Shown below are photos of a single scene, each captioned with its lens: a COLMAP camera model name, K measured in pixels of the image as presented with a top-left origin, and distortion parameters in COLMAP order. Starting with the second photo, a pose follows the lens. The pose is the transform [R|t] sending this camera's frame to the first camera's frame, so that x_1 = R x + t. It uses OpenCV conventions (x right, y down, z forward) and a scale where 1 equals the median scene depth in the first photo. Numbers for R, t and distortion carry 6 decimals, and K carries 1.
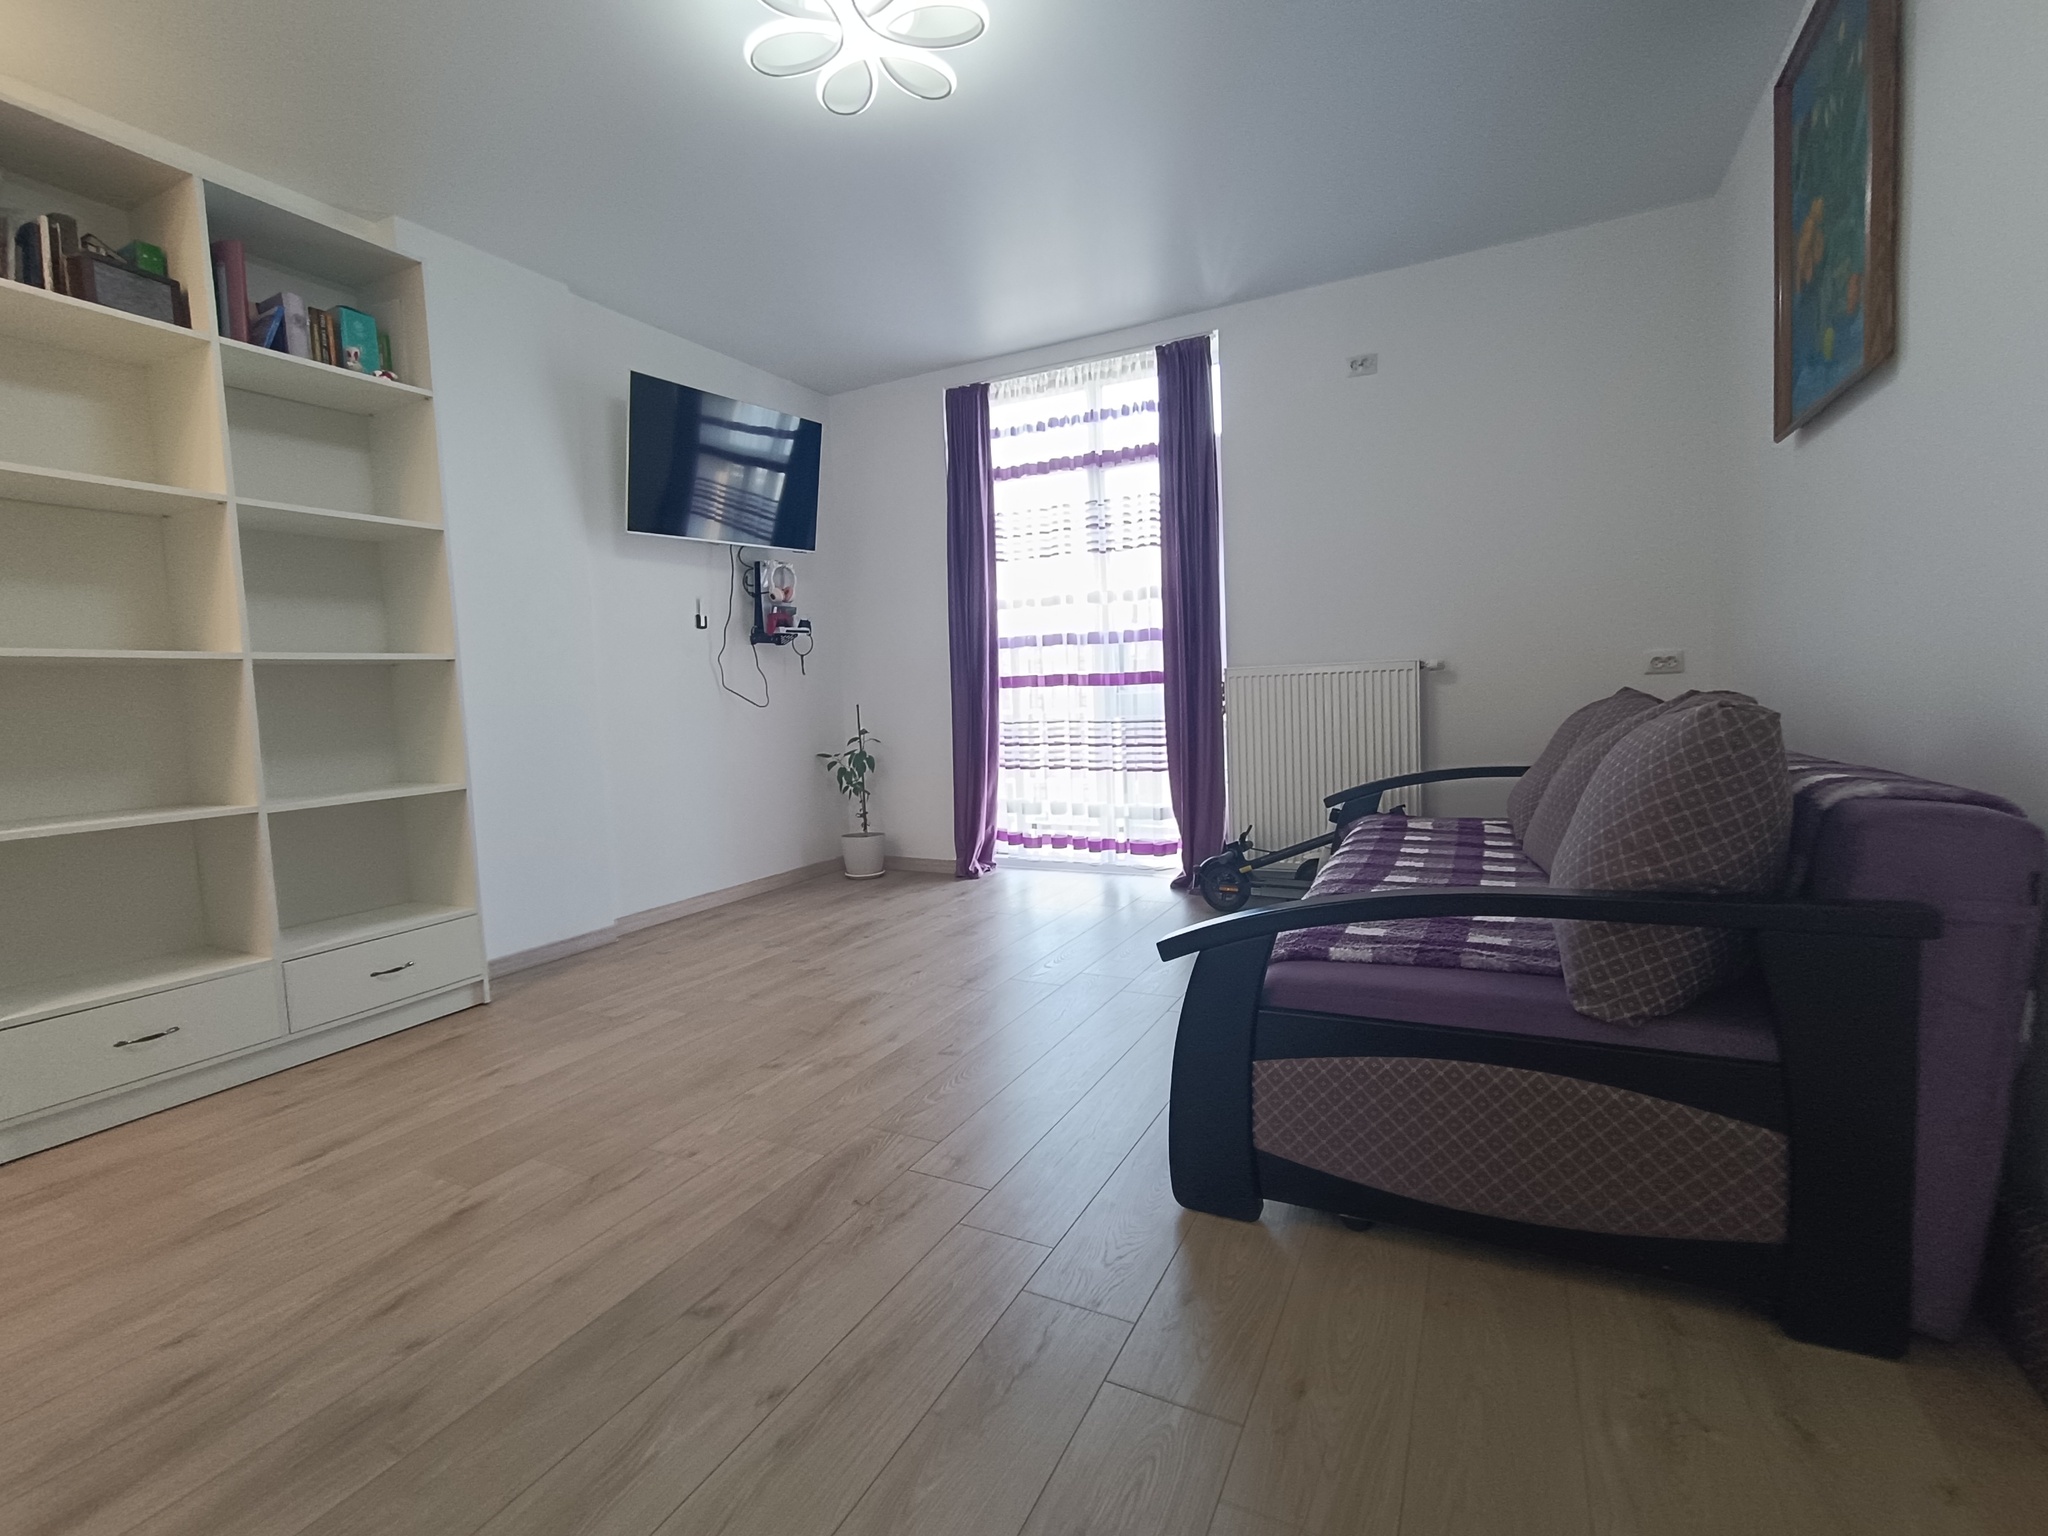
lens RADIAL K [[949.8, 0, 1018.3], [0, 949.8, 766.6], [0, 0, 1]] dist [0.006270, 0.001986]
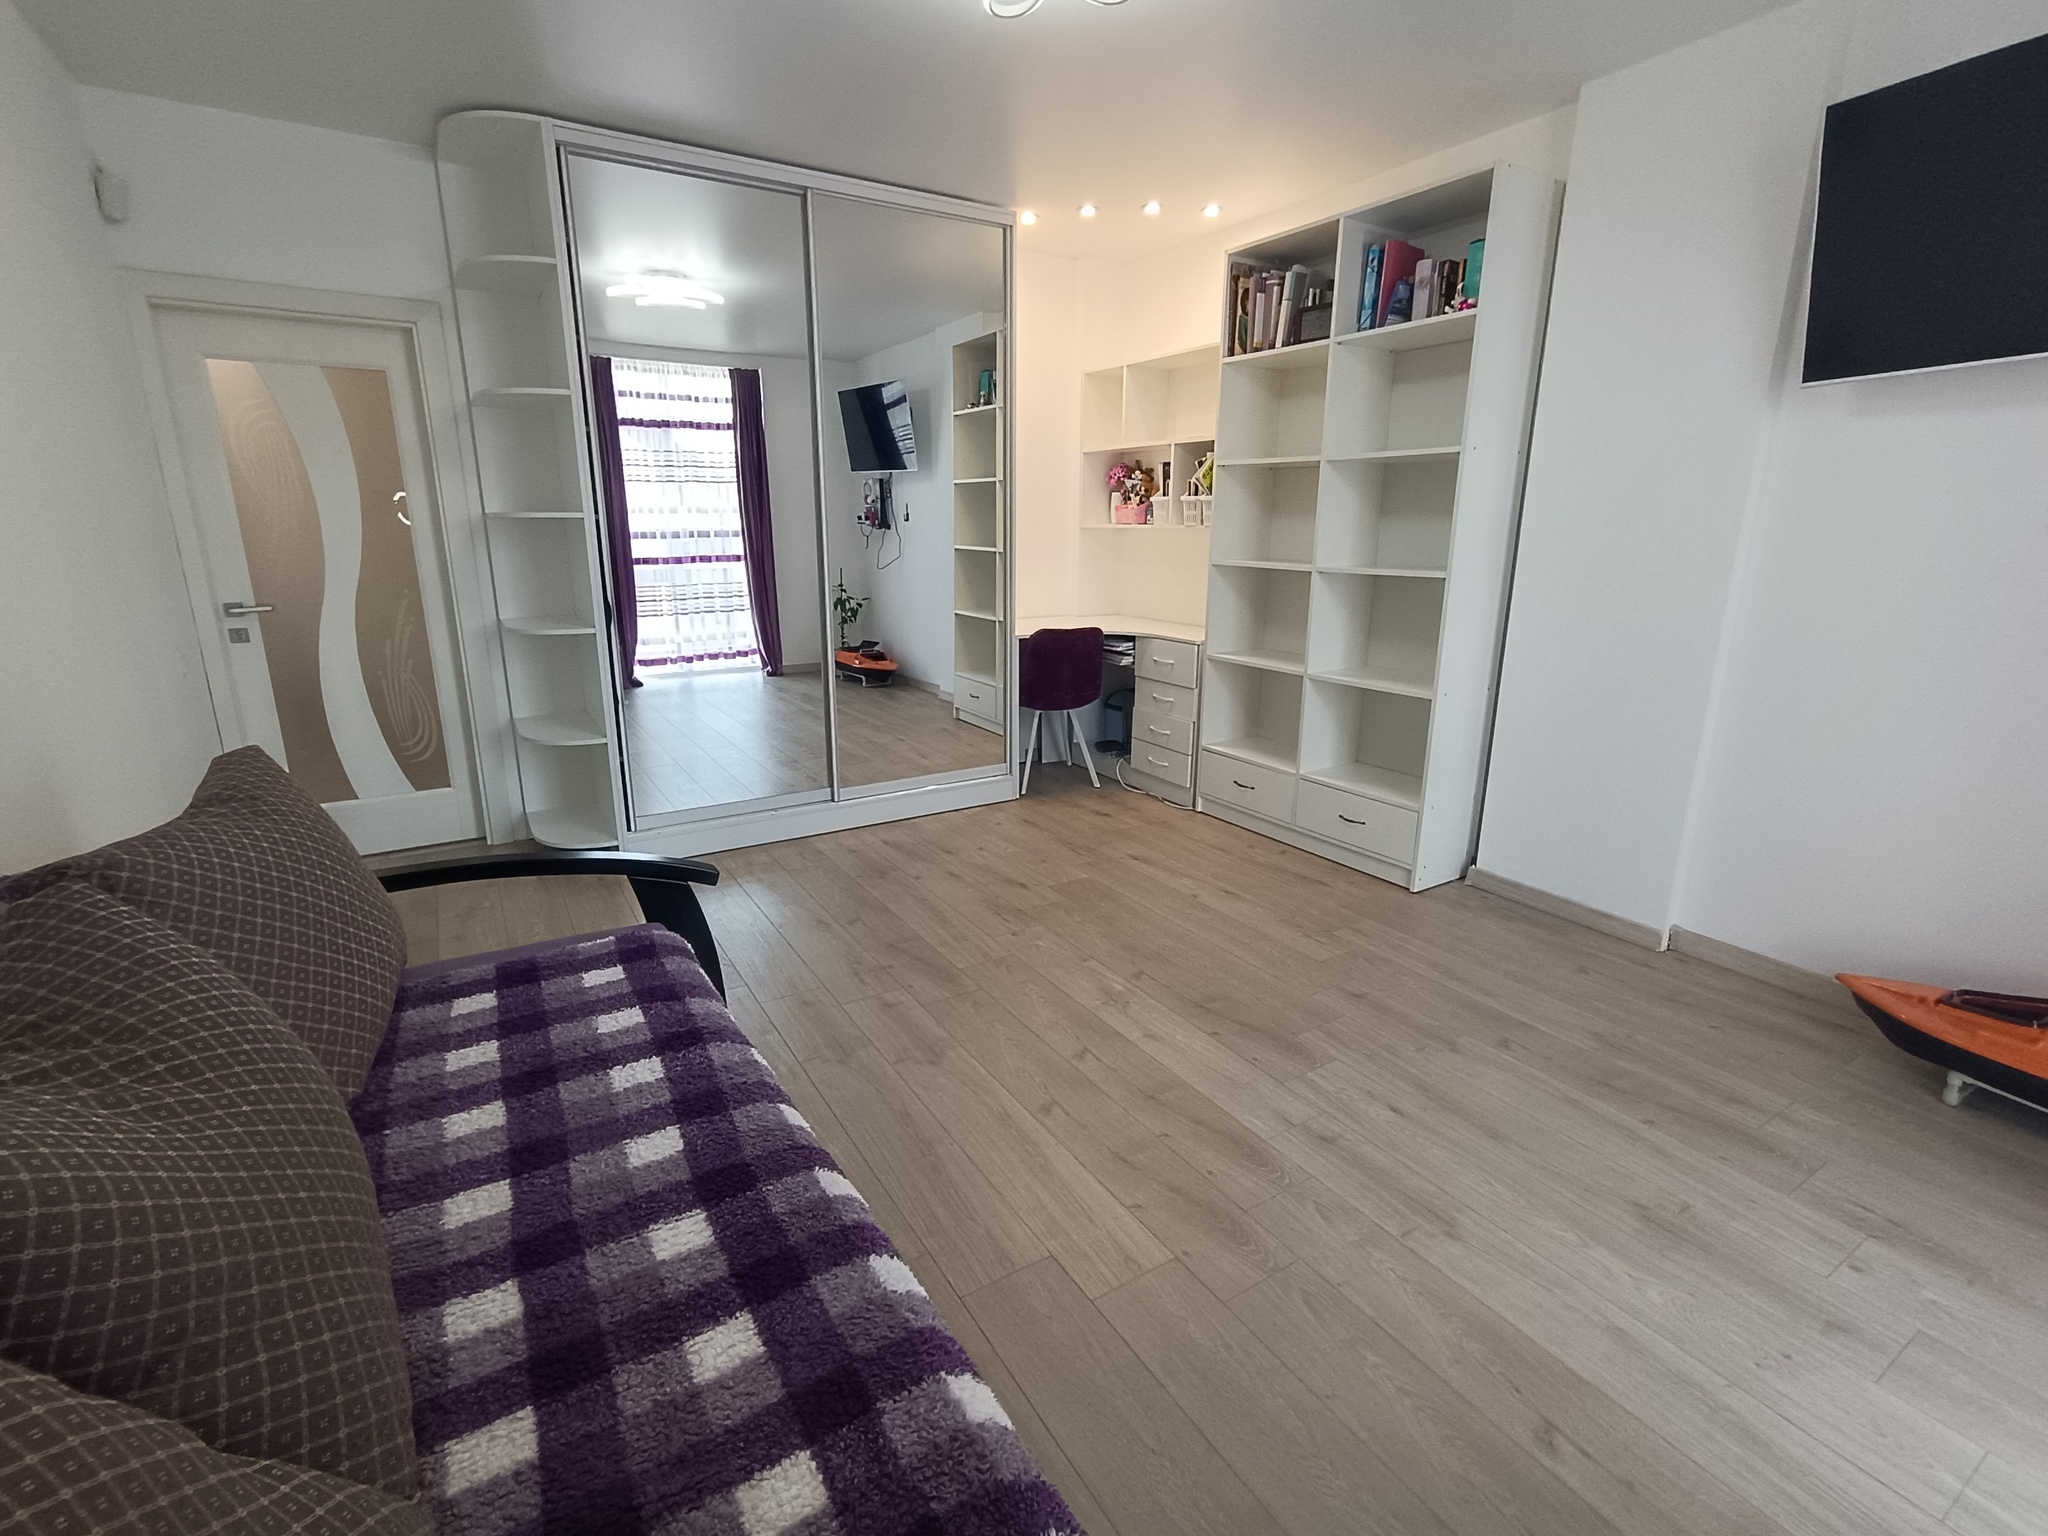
lens RADIAL K [[949.8, 0, 1018.7], [0, 949.8, 762.0], [0, 0, 1]] dist [0.006270, 0.001986]
pose [[-0.530755, 0.253076, -0.808858, 0.638740], [-0.044190, 0.944815, 0.324611, -0.274505], [0.846372, 0.208032, -0.490282, 1.315980]]
